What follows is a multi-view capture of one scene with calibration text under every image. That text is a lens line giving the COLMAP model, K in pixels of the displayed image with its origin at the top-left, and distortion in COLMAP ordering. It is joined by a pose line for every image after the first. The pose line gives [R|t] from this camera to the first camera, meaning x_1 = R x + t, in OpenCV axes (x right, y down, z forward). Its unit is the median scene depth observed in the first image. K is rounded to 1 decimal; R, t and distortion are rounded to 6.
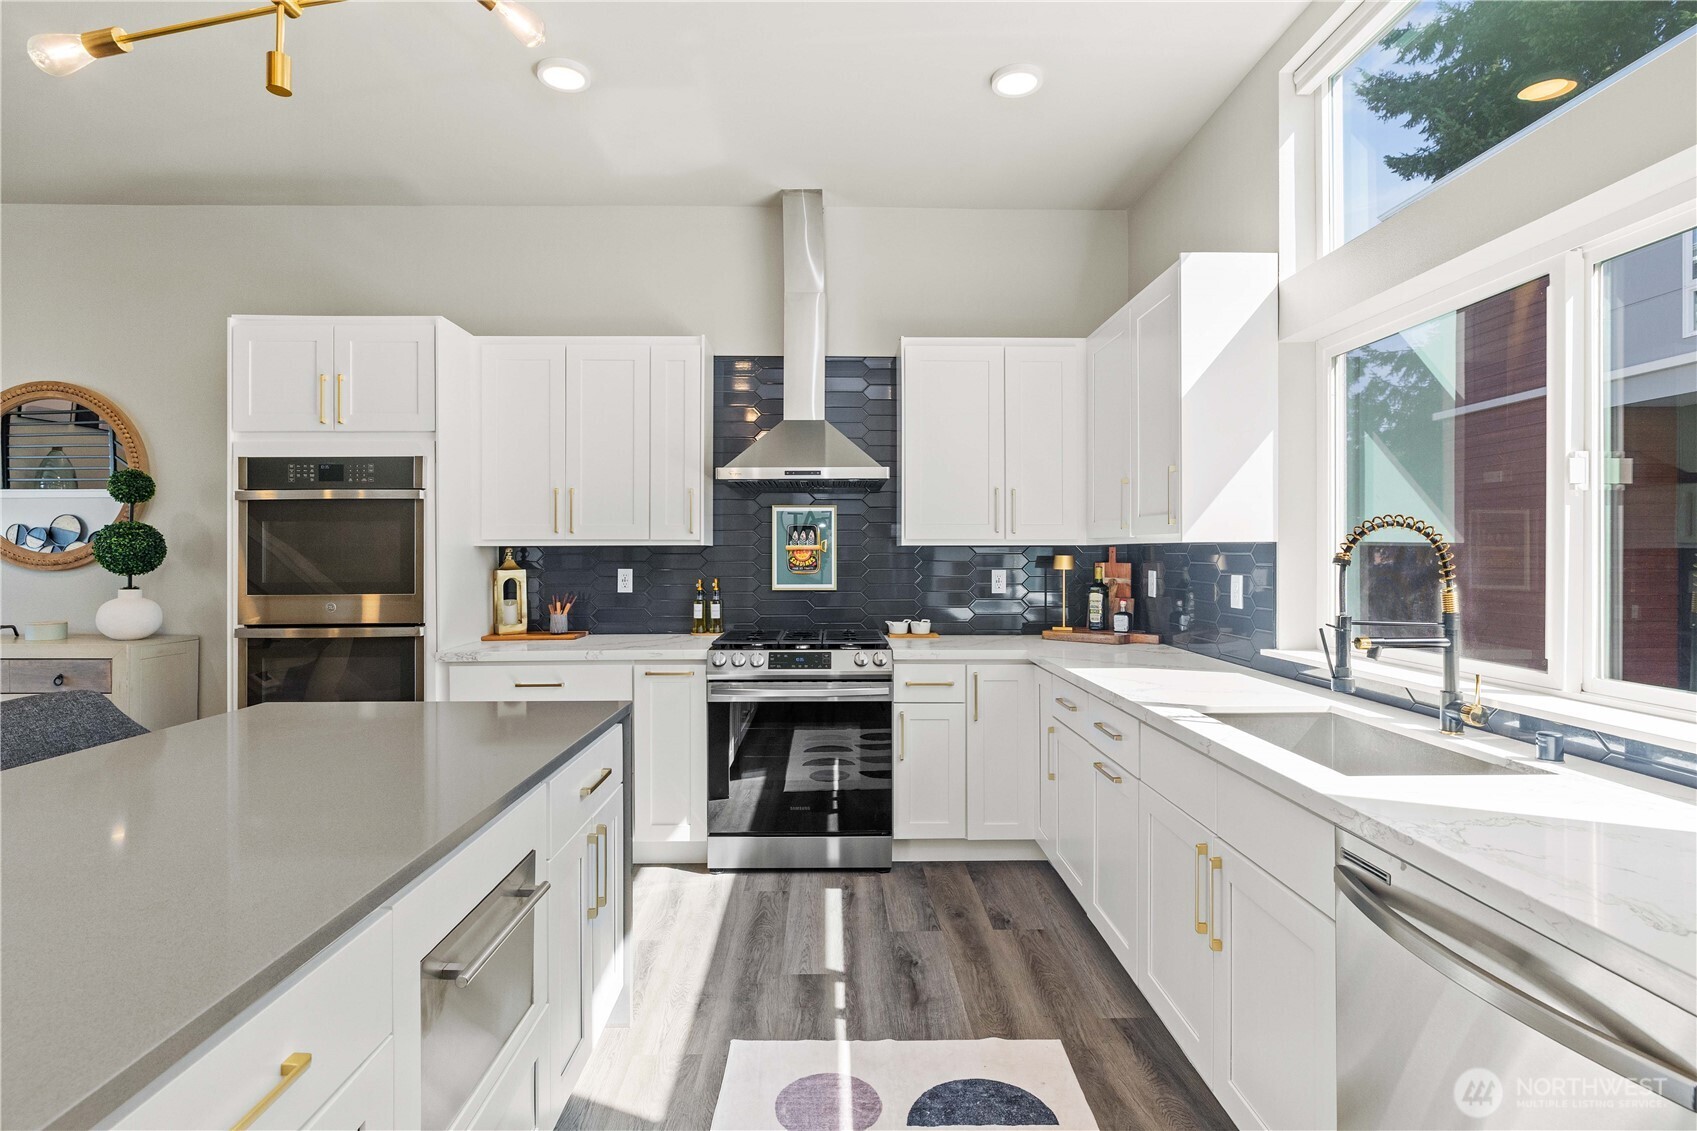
lens RADIAL K [[847.9, 0, 851.2], [0, 847.9, 559.2], [0, 0, 1]] dist [-0.003437, -0.000134]
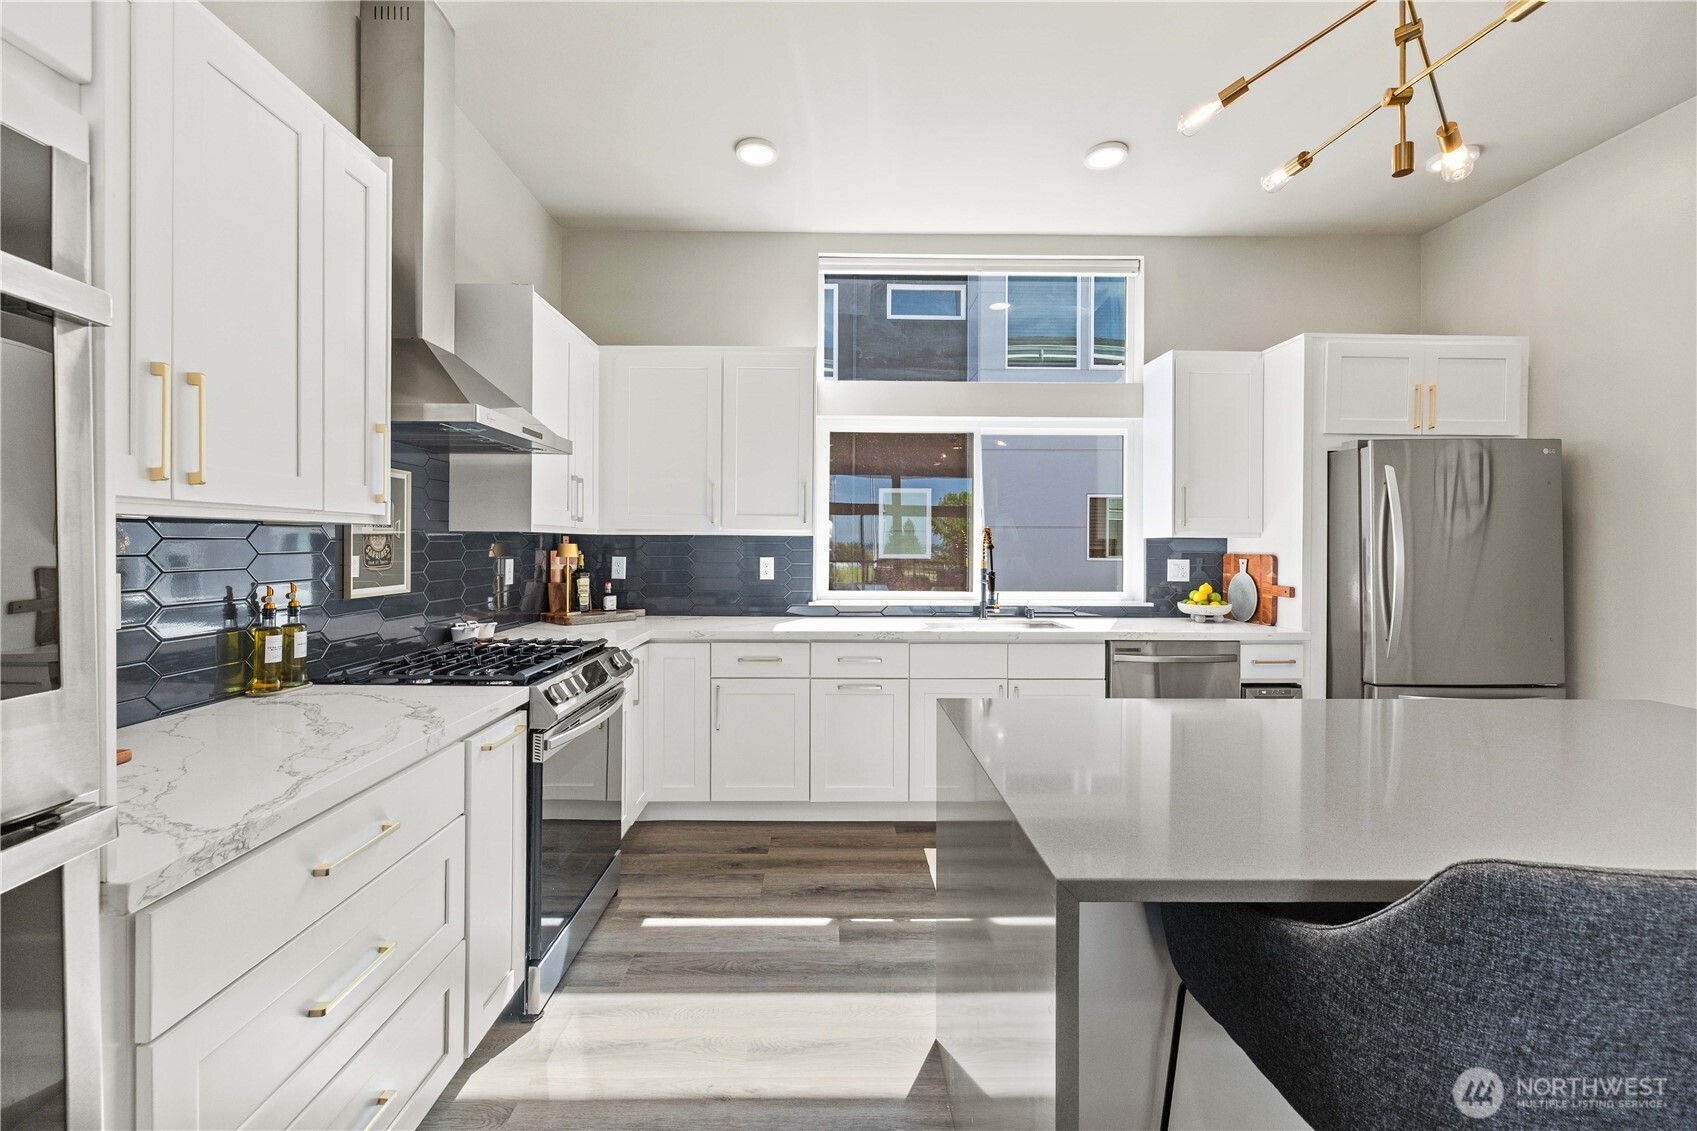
lens RADIAL K [[714.5, 0, 849.7], [0, 714.5, 548.9], [0, 0, 1]] dist [-0.002879, 0.000674]
pose [[0.008134, -0.008466, 0.999931, -0.823799], [0.000813, 0.999964, 0.008459, -0.005611], [-0.999967, 0.000744, 0.008140, 0.852264]]
